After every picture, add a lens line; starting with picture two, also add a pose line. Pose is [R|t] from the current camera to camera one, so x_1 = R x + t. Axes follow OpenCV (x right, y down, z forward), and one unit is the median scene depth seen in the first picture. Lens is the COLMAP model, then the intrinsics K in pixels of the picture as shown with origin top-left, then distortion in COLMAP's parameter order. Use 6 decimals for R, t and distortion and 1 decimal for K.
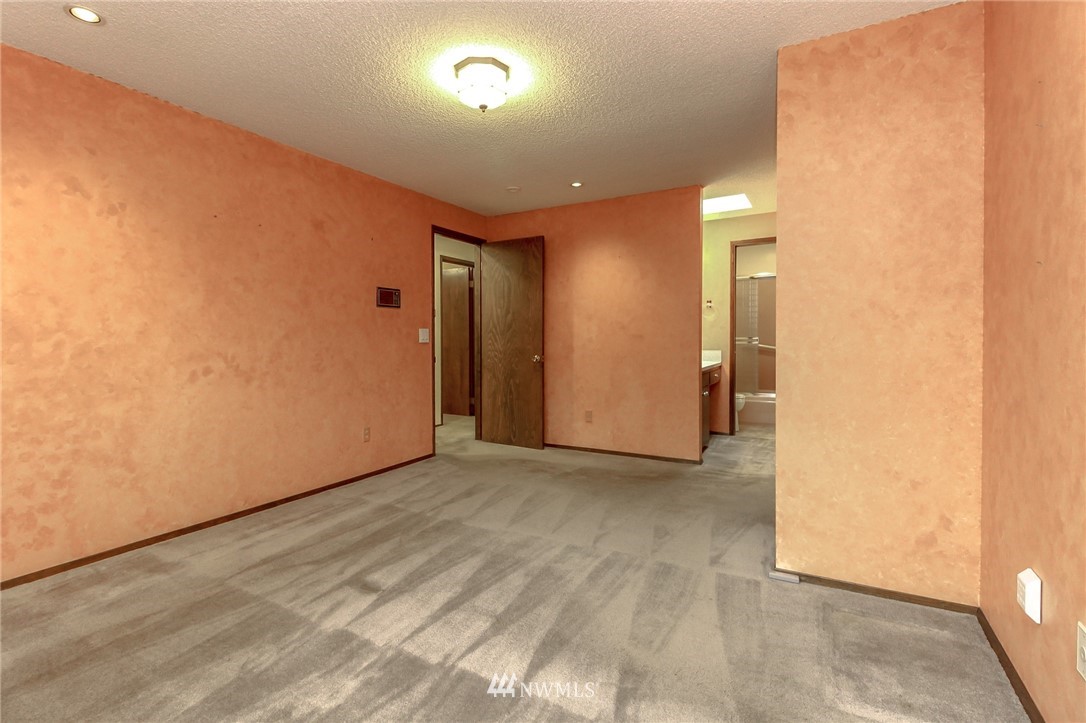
lens RADIAL K [[502.4, 0, 547.1], [0, 502.4, 352.0], [0, 0, 1]] dist [0.008067, -0.003841]
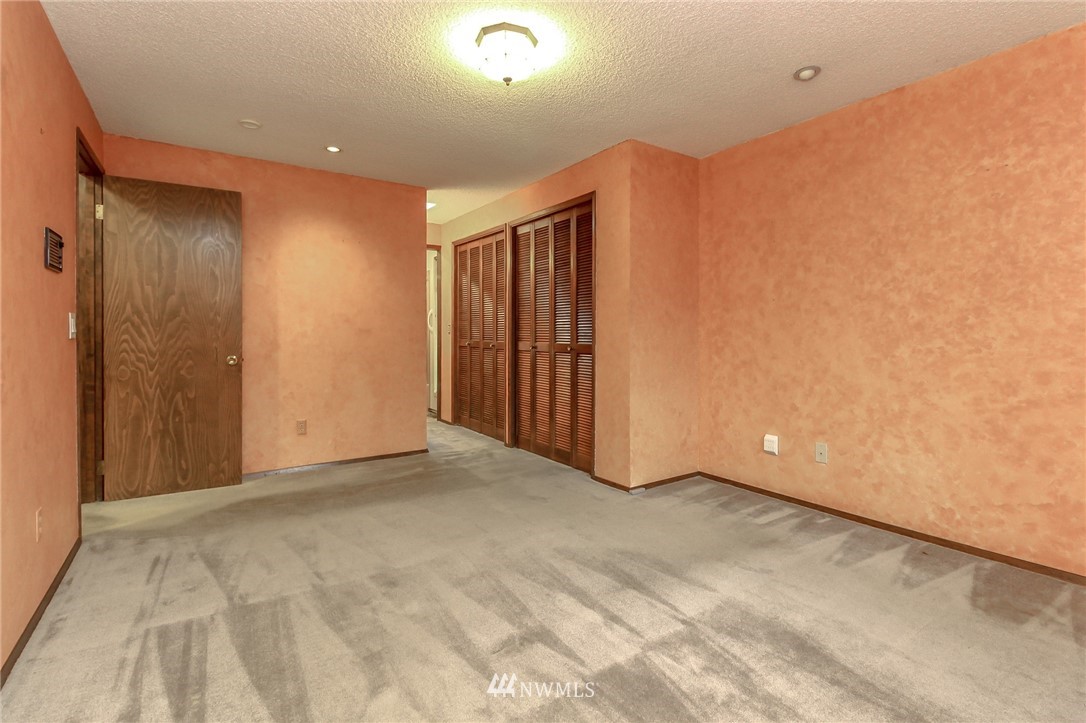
lens RADIAL K [[502.4, 0, 544.6], [0, 502.4, 344.0], [0, 0, 1]] dist [0.008067, -0.003841]
pose [[0.442196, -0.015764, 0.896780, -0.472256], [0.023465, 0.999707, 0.006003, -0.003750], [-0.896611, 0.018389, 0.442436, 0.274482]]
